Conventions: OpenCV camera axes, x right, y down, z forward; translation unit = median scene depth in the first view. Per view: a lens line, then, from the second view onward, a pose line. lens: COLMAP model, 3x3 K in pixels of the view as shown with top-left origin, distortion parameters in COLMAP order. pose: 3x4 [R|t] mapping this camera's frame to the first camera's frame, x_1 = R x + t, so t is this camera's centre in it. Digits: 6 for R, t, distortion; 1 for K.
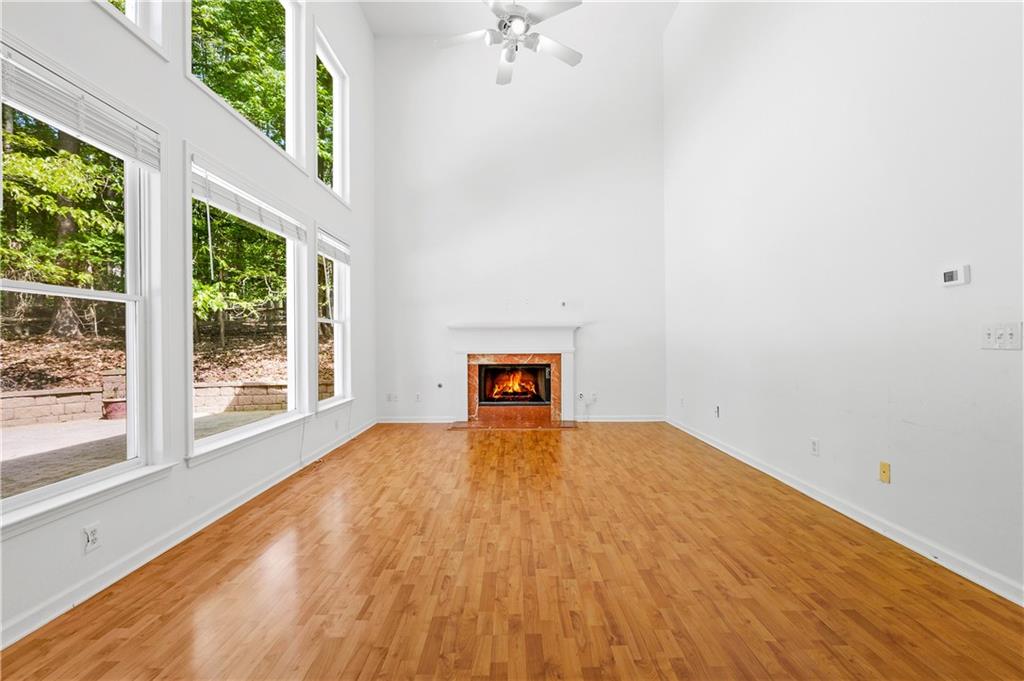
lens RADIAL K [[457.8, 0, 506.1], [0, 457.8, 338.6], [0, 0, 1]] dist [0.004664, -0.000321]
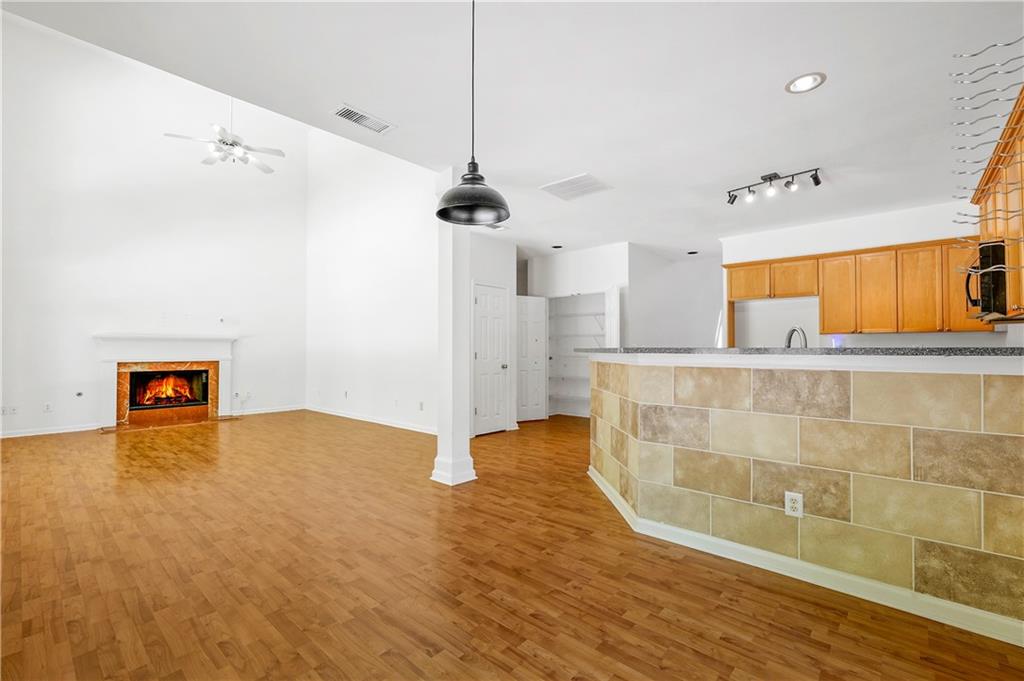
lens RADIAL K [[457.8, 0, 510.3], [0, 457.8, 342.4], [0, 0, 1]] dist [0.004664, -0.000321]
pose [[0.673709, 0.019259, 0.738746, -0.257837], [-0.007201, 0.999784, -0.019496, 0.001484], [-0.738962, 0.007815, 0.673702, -0.388312]]
